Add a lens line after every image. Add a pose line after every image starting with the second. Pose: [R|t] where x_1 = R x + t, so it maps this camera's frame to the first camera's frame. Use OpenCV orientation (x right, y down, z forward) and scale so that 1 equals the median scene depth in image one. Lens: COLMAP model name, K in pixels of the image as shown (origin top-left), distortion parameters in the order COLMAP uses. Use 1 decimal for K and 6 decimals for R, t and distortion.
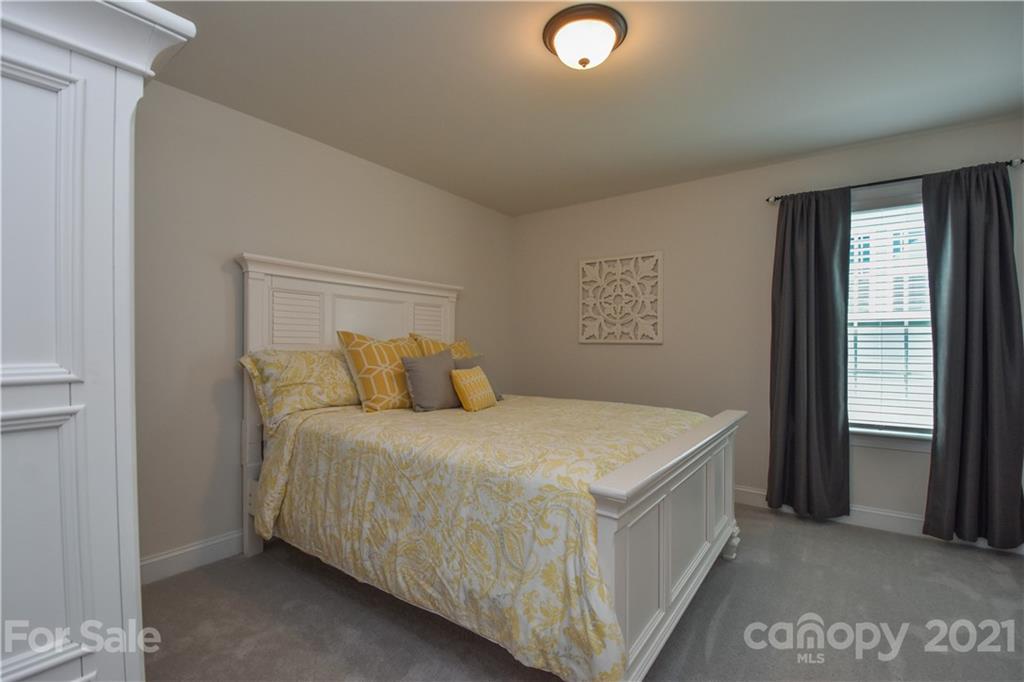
lens RADIAL K [[453.5, 0, 519.3], [0, 453.5, 343.7], [0, 0, 1]] dist [-0.001472, -0.001171]
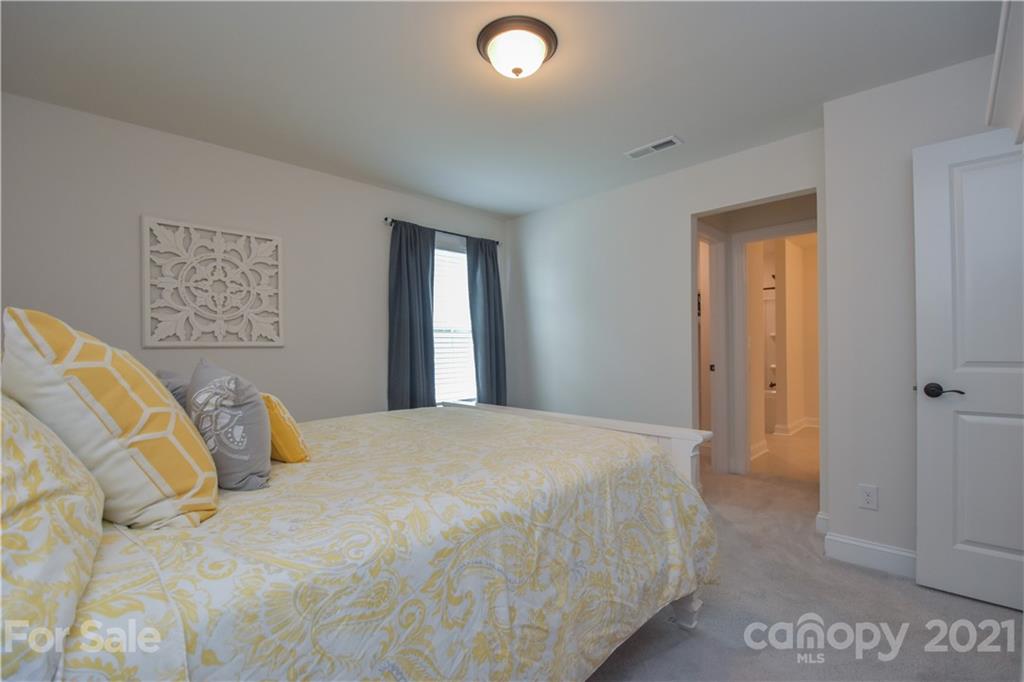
lens RADIAL K [[453.5, 0, 516.4], [0, 453.5, 343.6], [0, 0, 1]] dist [-0.001472, -0.001171]
pose [[0.141094, -0.003528, 0.989990, -0.447706], [0.011384, 0.999933, 0.001941, -0.001783], [-0.989931, 0.010996, 0.141125, 0.438002]]
